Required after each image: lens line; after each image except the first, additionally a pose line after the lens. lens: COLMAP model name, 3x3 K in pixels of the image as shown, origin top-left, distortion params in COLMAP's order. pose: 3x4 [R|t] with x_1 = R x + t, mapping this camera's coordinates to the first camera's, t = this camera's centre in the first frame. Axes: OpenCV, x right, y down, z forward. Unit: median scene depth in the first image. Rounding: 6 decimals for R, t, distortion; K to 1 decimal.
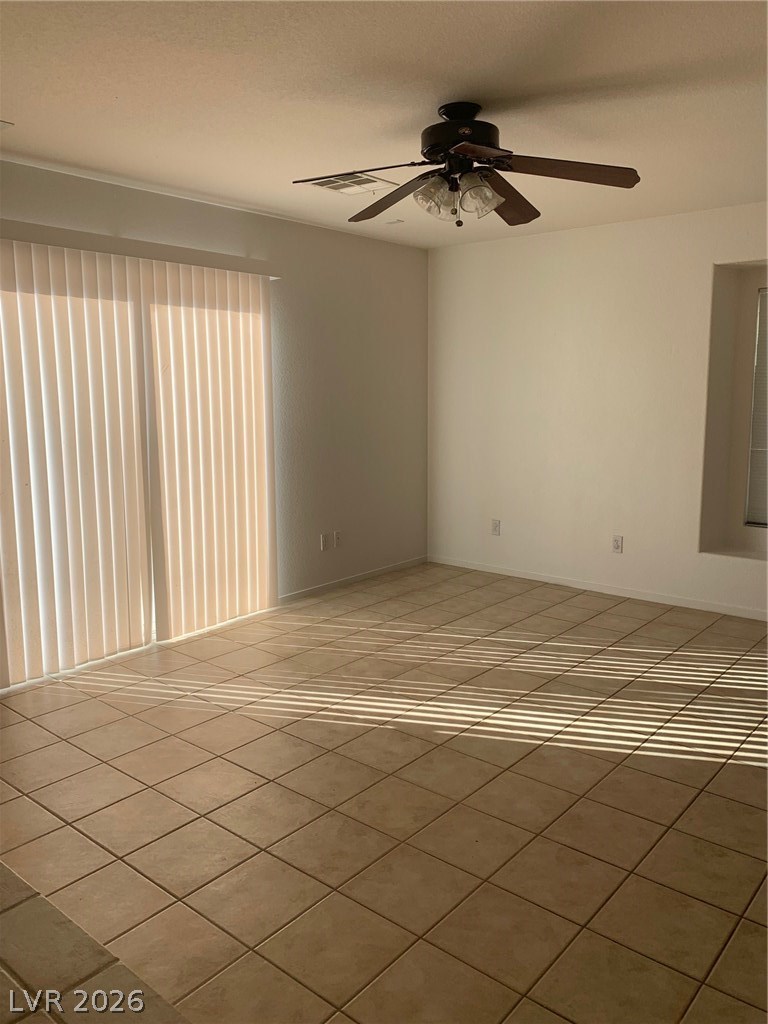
lens RADIAL K [[787.4, 0, 384.0], [0, 787.4, 512.0], [0, 0, 1]] dist [0.016331, -0.011610]
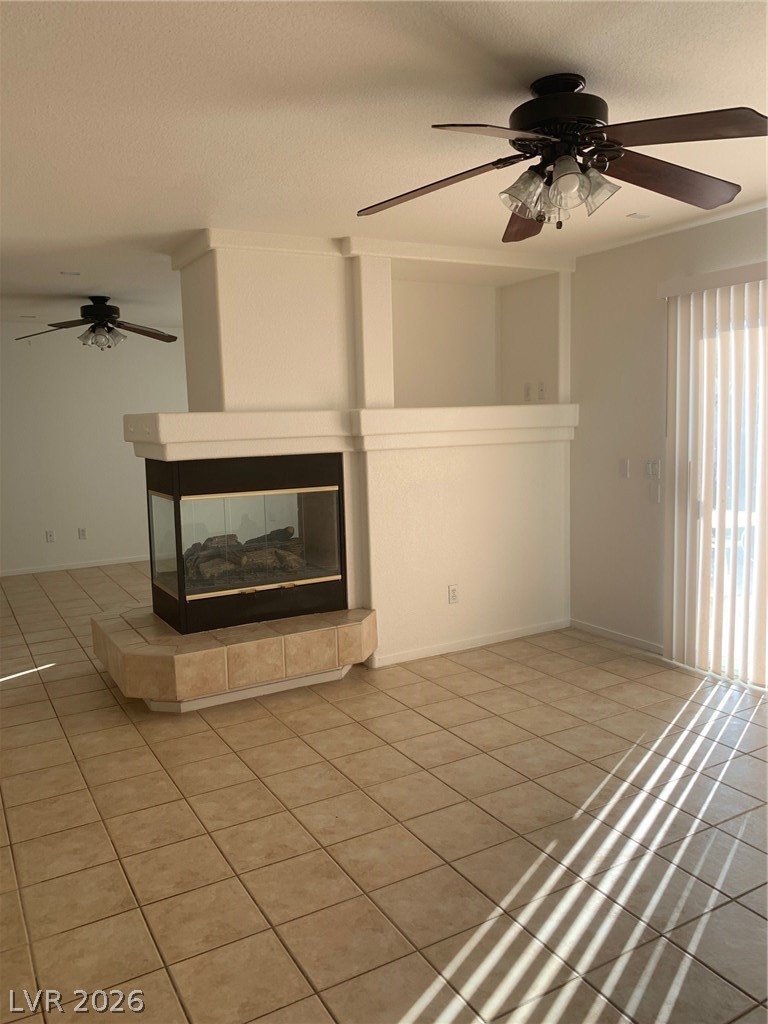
lens RADIAL K [[787.4, 0, 384.0], [0, 787.4, 512.0], [0, 0, 1]] dist [0.016331, -0.011610]
pose [[-0.346548, 0.129057, -0.929112, 0.858376], [-0.118550, 0.976523, 0.179860, -0.185950], [0.930511, 0.172476, -0.323112, 1.045397]]
